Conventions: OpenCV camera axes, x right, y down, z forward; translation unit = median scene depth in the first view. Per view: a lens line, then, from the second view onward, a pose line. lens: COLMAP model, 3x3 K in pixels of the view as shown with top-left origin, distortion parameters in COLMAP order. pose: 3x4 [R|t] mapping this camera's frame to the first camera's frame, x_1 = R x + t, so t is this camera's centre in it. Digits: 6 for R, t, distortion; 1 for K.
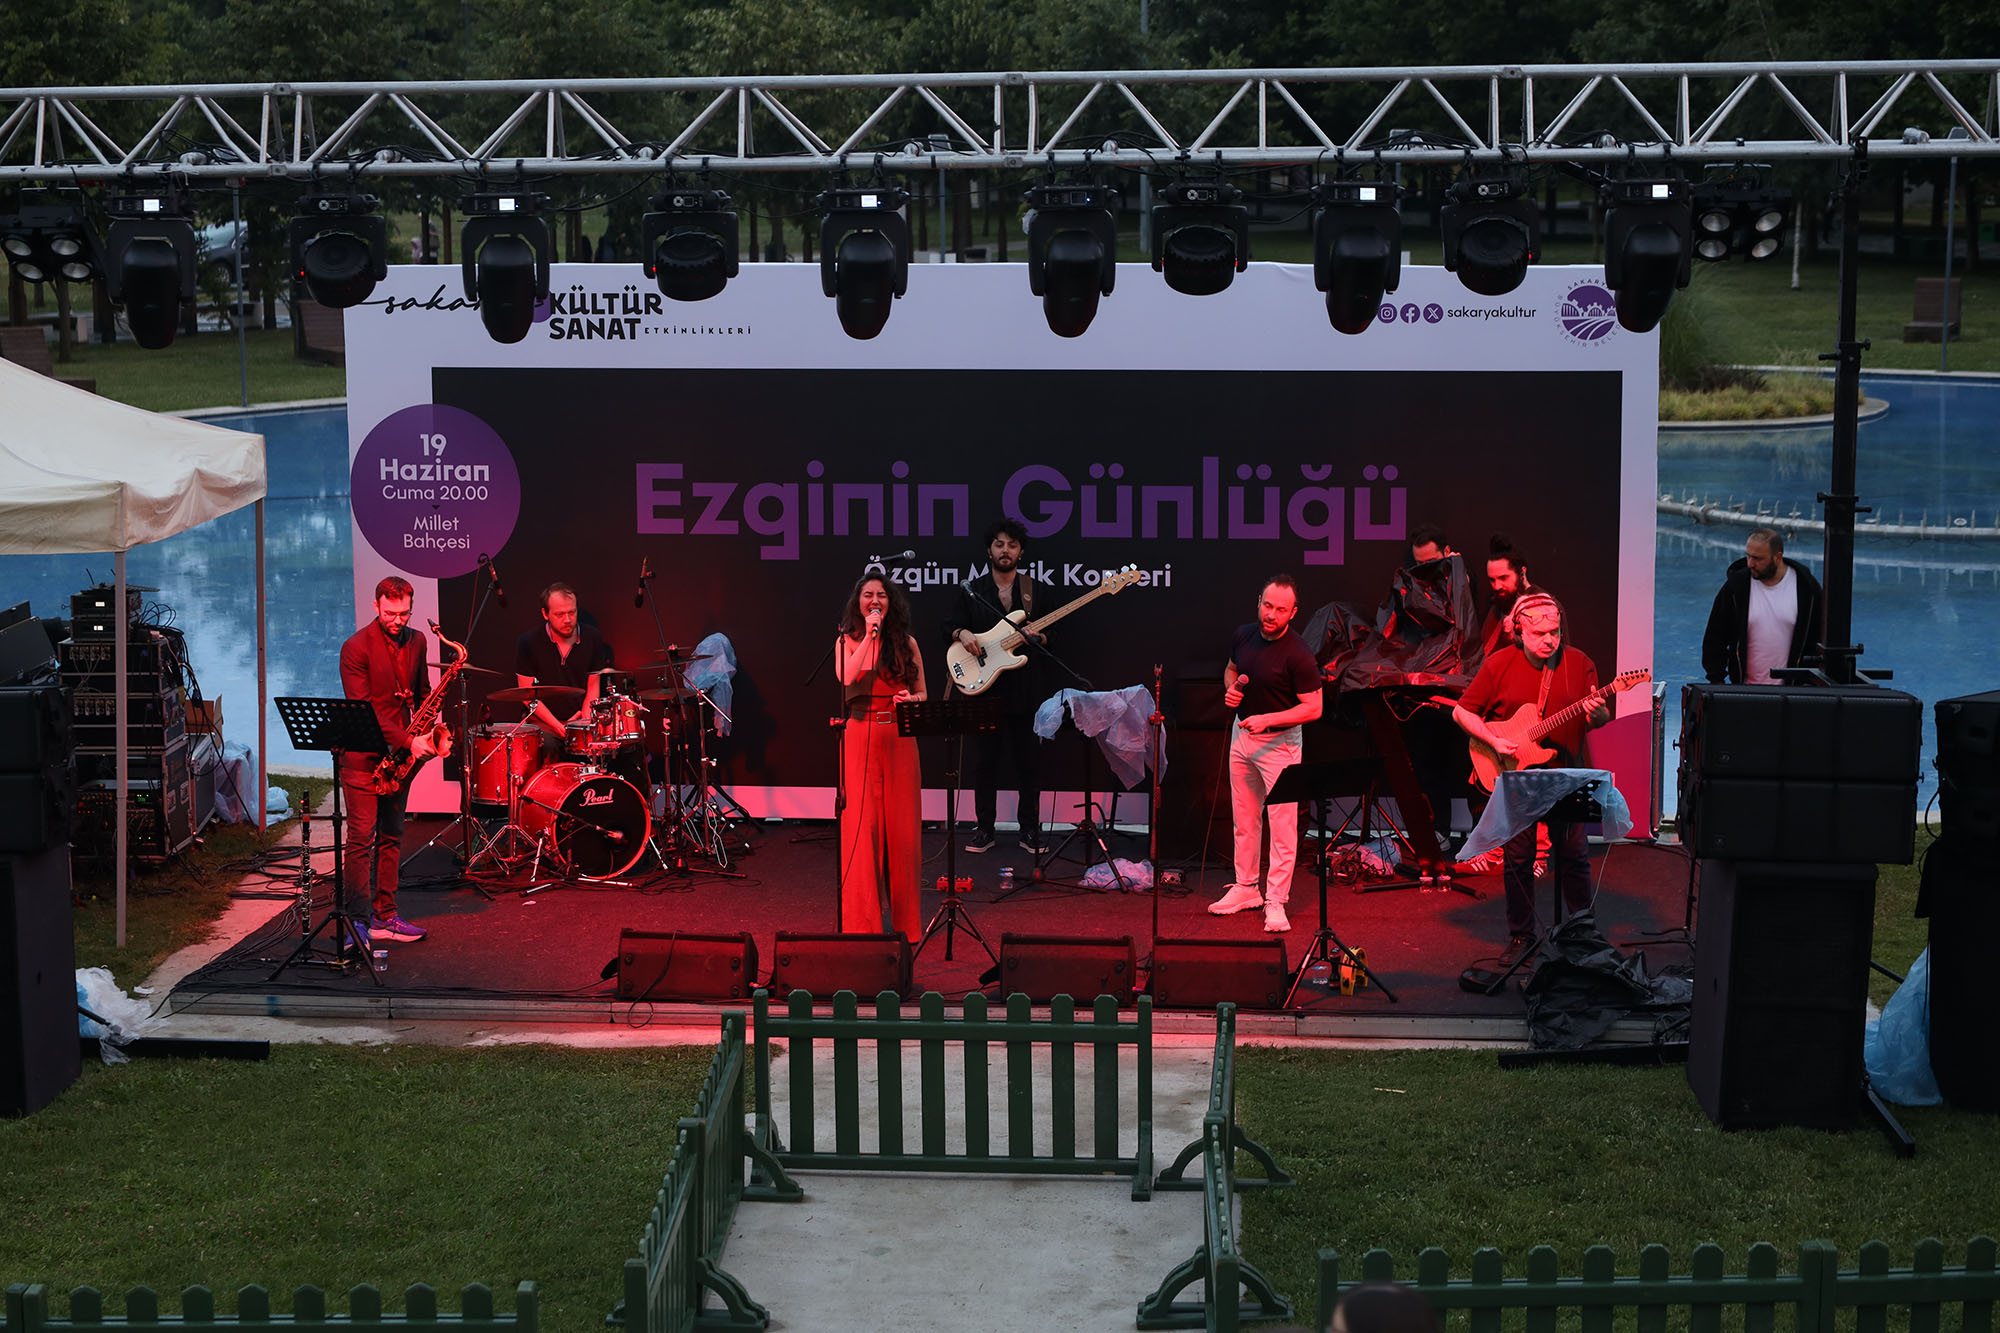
lens RADIAL K [[3895.4, 0, 1000.0], [0, 3895.4, 666.5], [0, 0, 1]] dist [0.077719, 0.085265]
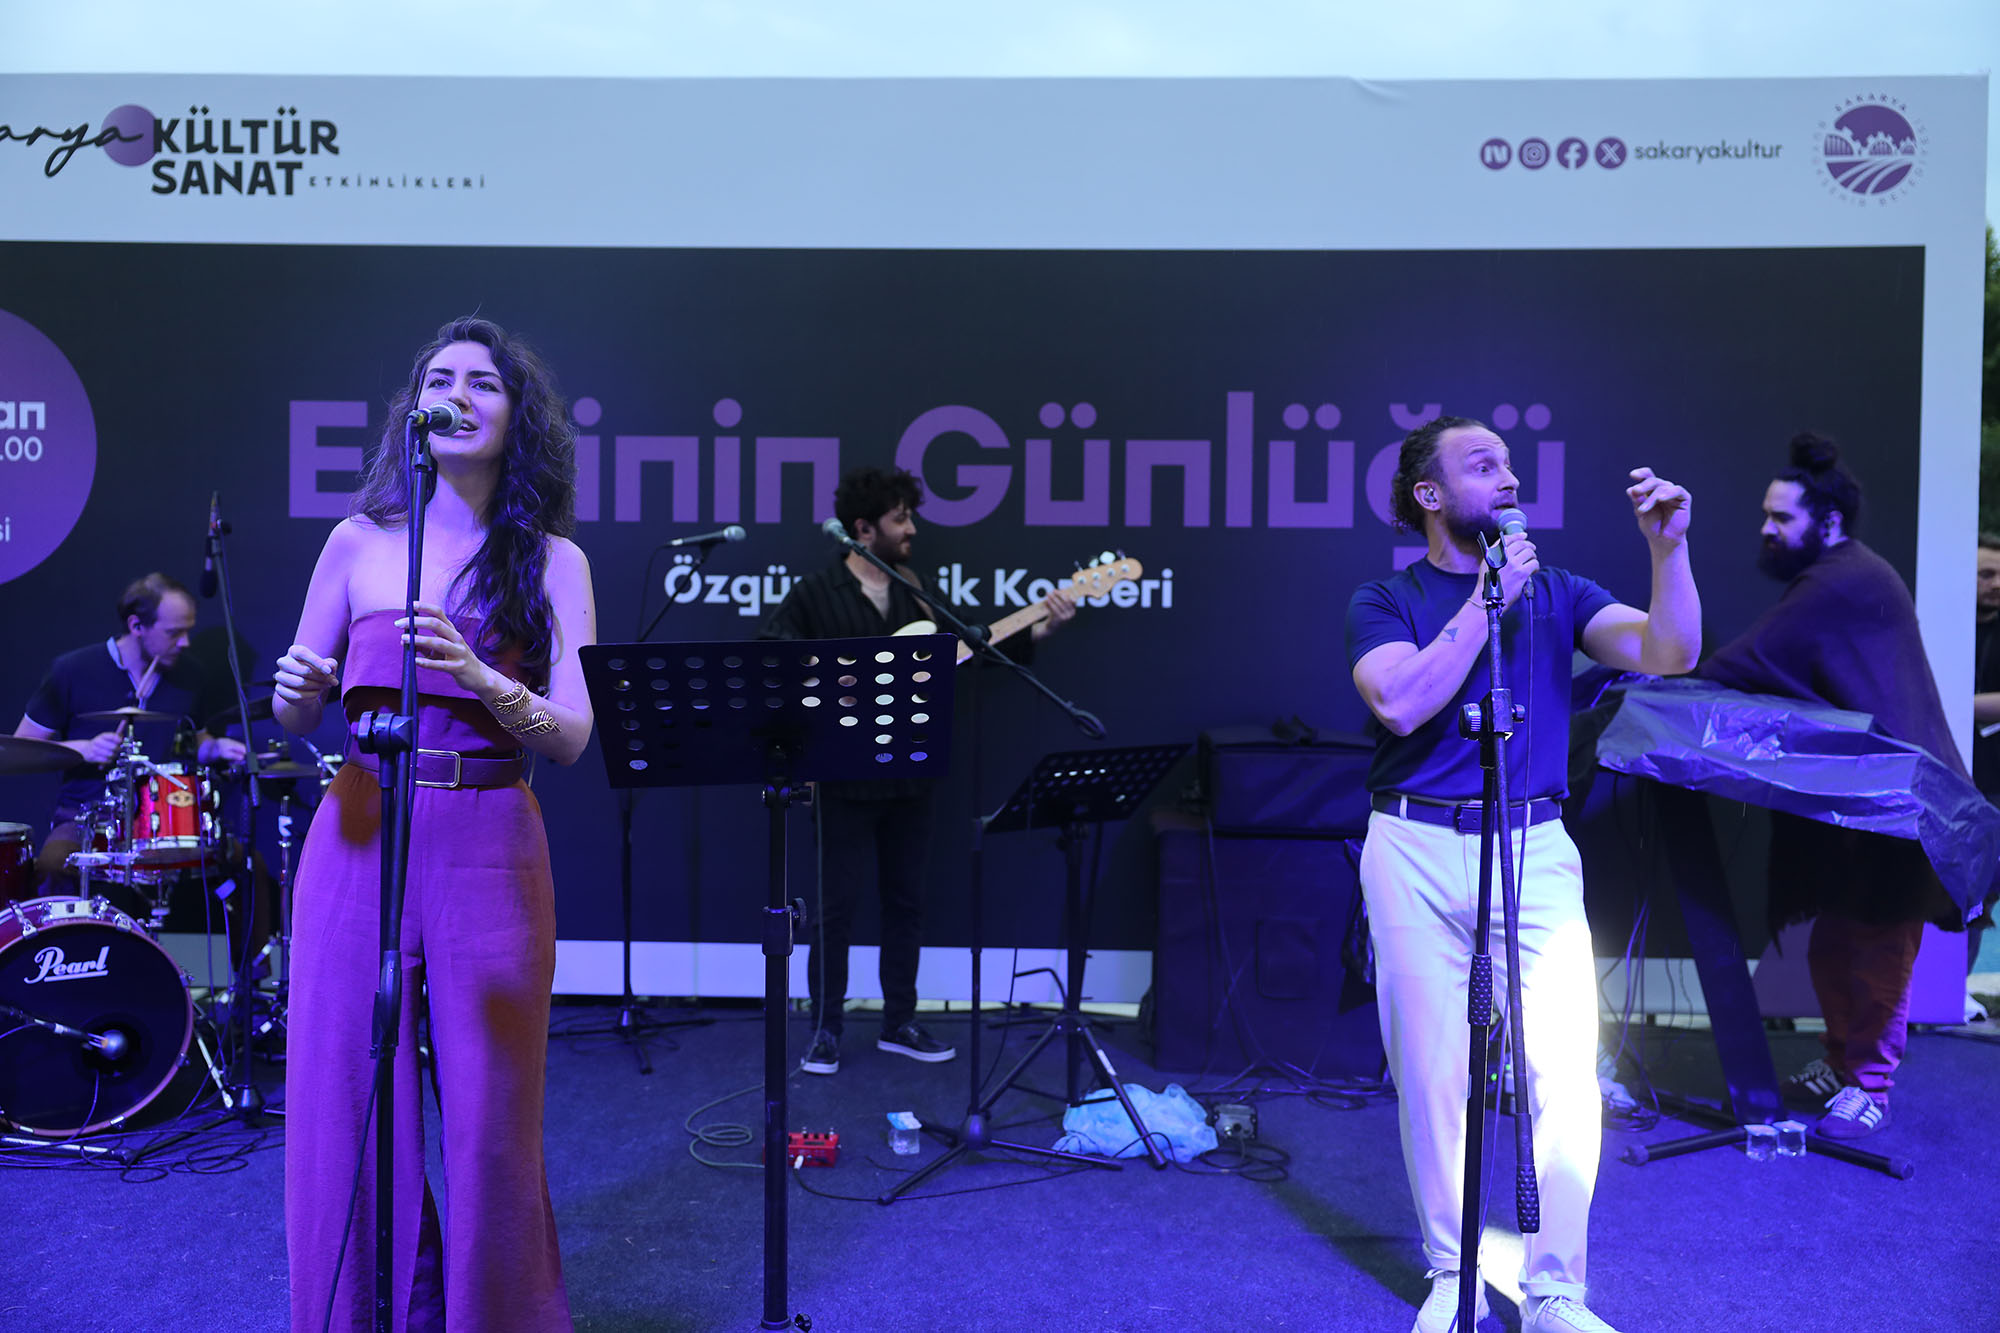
lens RADIAL K [[1785.0, 0, 997.3], [0, 1785.0, 646.2], [0, 0, 1]] dist [-0.009951, -0.000152]
pose [[0.996319, 0.013342, 0.084679, -0.006720], [-0.002312, 0.991636, -0.129042, 0.021410], [-0.085692, 0.128371, 0.988017, 0.726452]]
